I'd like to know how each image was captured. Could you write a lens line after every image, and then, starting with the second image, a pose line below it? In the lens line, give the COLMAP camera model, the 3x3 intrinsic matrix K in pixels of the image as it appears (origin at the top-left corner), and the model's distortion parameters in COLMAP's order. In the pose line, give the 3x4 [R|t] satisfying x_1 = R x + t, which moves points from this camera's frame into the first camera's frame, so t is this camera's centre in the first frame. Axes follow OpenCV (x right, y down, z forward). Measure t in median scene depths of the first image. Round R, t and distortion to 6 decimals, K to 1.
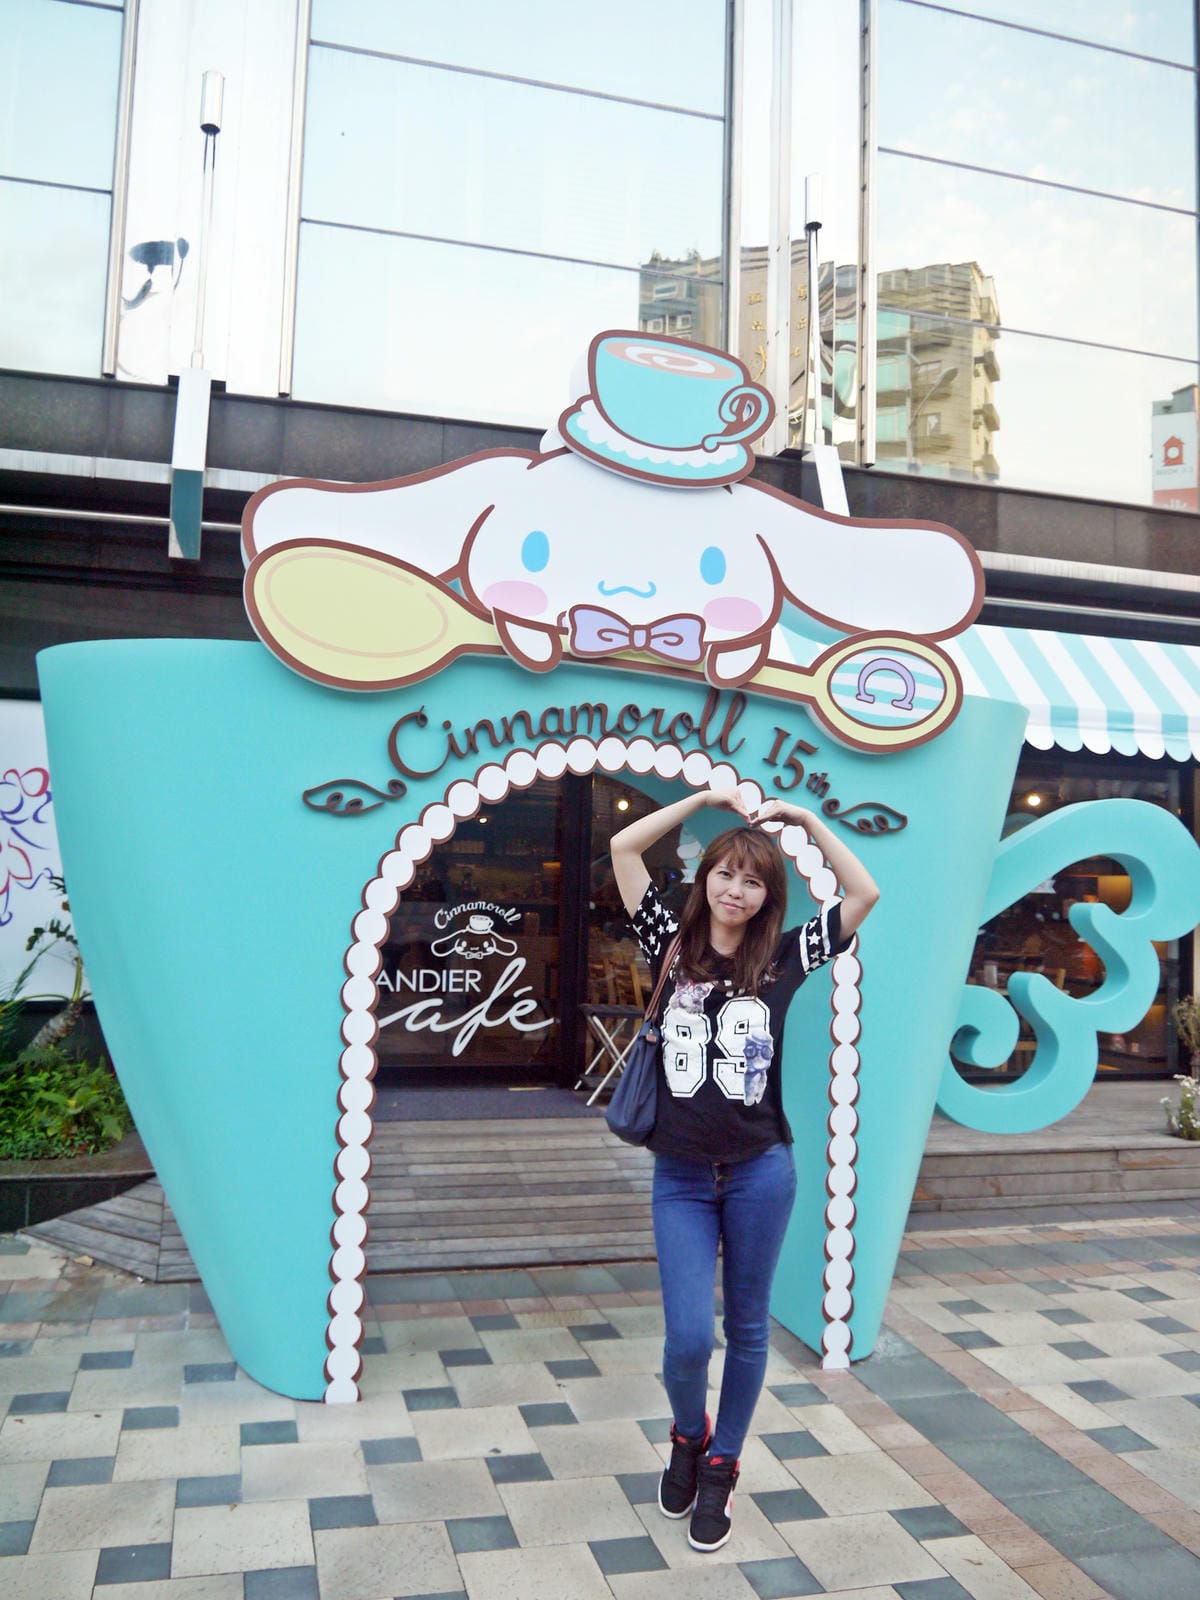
lens RADIAL K [[1351.3, 0, 600.0], [0, 1351.3, 800.0], [0, 0, 1]] dist [-0.050636, 0.048758]
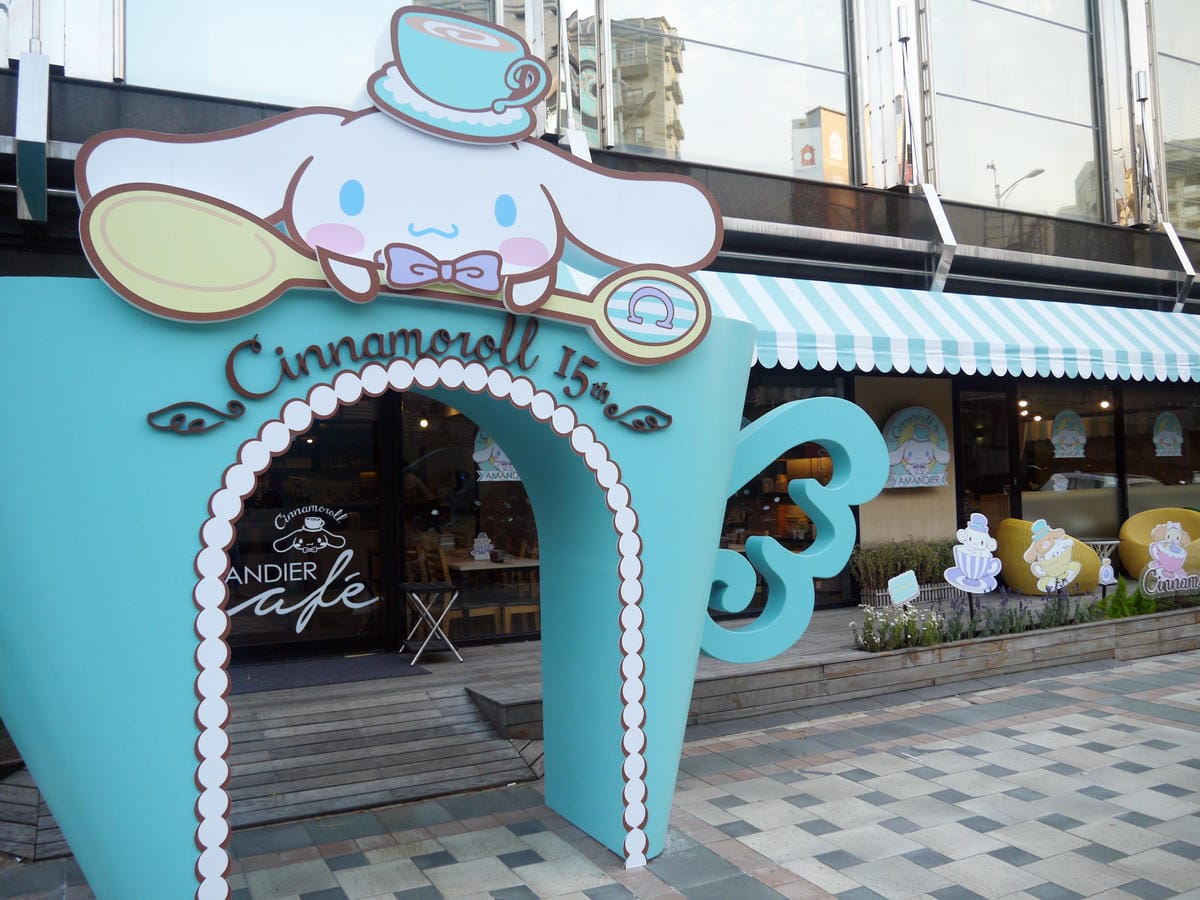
lens RADIAL K [[1008.4, 0, 604.6], [0, 1008.4, 444.0], [0, 0, 1]] dist [-0.043698, 0.014038]
pose [[0.978799, -0.046933, 0.199376, -0.016611], [0.041964, 0.998696, 0.029081, 0.008731], [-0.200481, -0.020097, 0.979492, 0.112975]]
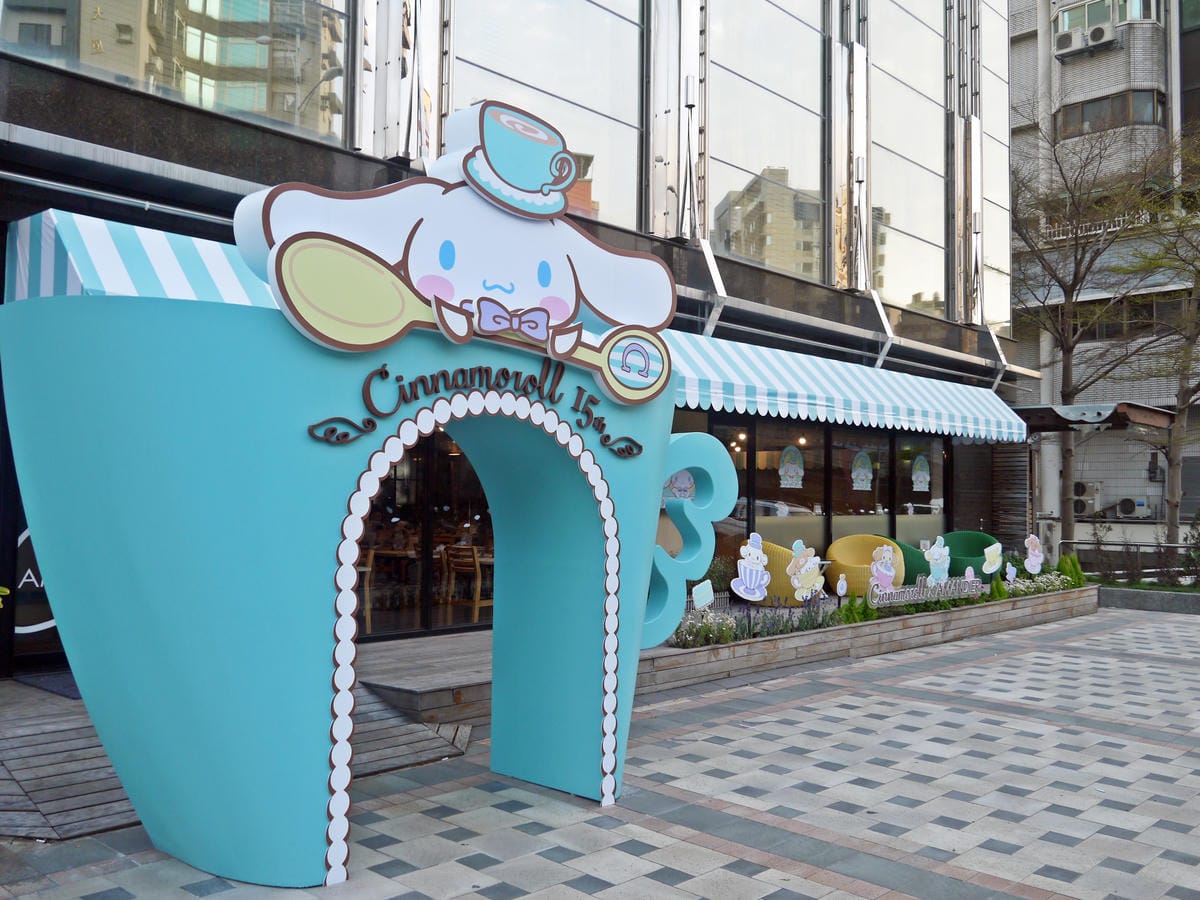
lens RADIAL K [[1109.0, 0, 600.0], [0, 1109.0, 450.0], [0, 0, 1]] dist [0.005658, -0.020193]
pose [[0.848561, 0.004592, 0.529078, -0.497123], [-0.022730, 0.999356, 0.027782, -0.017776], [-0.528610, -0.035601, 0.848118, -0.058564]]
